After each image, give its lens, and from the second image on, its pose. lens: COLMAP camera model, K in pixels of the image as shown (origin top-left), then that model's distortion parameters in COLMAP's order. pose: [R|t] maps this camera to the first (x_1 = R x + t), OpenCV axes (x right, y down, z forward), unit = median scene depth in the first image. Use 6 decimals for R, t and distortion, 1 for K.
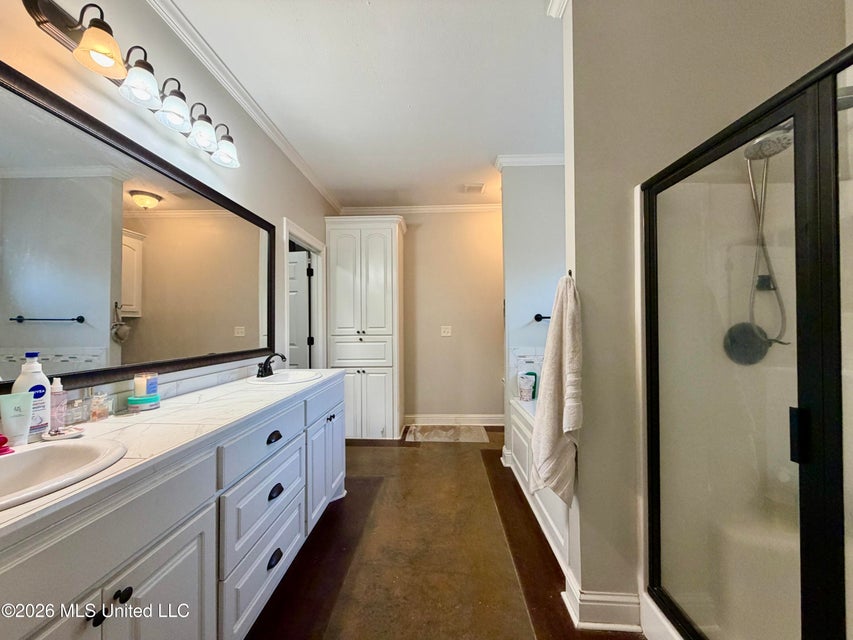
lens RADIAL K [[337.6, 0, 426.9], [0, 337.6, 322.4], [0, 0, 1]] dist [0.000513, 0.000042]
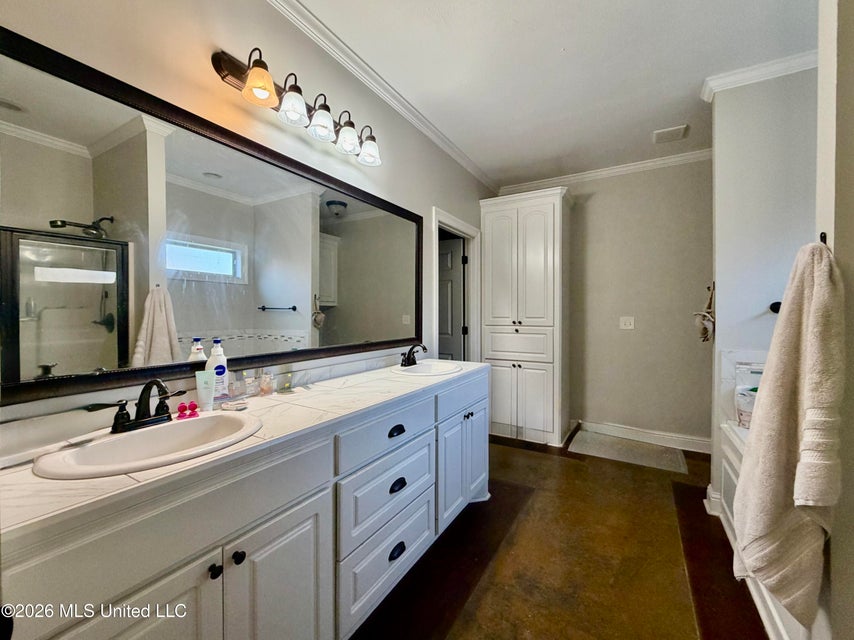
lens RADIAL K [[352.0, 0, 429.5], [0, 352.0, 316.8], [0, 0, 1]] dist [0.000189, 0.000157]
pose [[0.881056, 0.013761, -0.472811, 0.094415], [-0.002888, 0.999715, 0.023714, -0.016749], [0.473003, -0.019528, 0.880845, 0.110751]]
